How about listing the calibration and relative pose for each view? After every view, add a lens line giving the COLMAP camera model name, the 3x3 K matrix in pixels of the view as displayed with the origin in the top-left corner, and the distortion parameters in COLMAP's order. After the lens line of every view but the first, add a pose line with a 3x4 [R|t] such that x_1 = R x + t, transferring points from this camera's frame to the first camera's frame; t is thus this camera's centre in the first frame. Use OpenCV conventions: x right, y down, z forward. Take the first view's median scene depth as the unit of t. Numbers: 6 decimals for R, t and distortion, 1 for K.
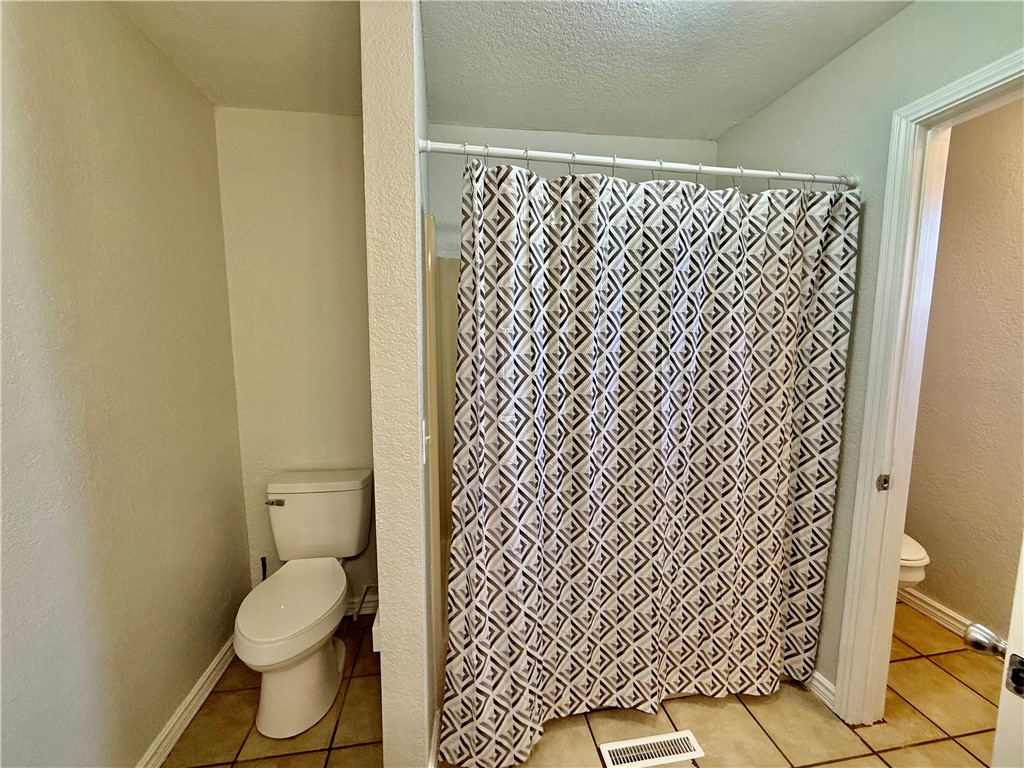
lens RADIAL K [[408.4, 0, 509.9], [0, 408.4, 382.4], [0, 0, 1]] dist [0.000306, 0.000087]
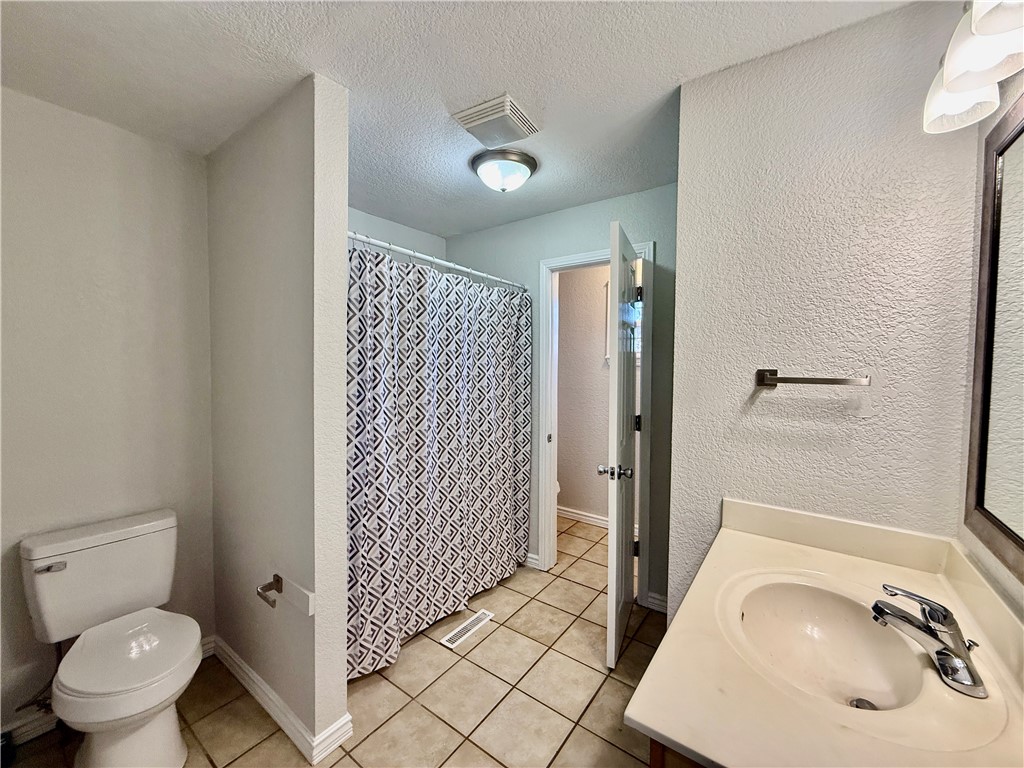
lens RADIAL K [[408.4, 0, 509.9], [0, 408.4, 382.4], [0, 0, 1]] dist [0.000306, 0.000087]
pose [[0.702041, -0.026131, 0.711657, -0.647280], [0.083194, 0.995493, -0.045517, 0.047277], [-0.707260, 0.091161, 0.701051, -0.297869]]
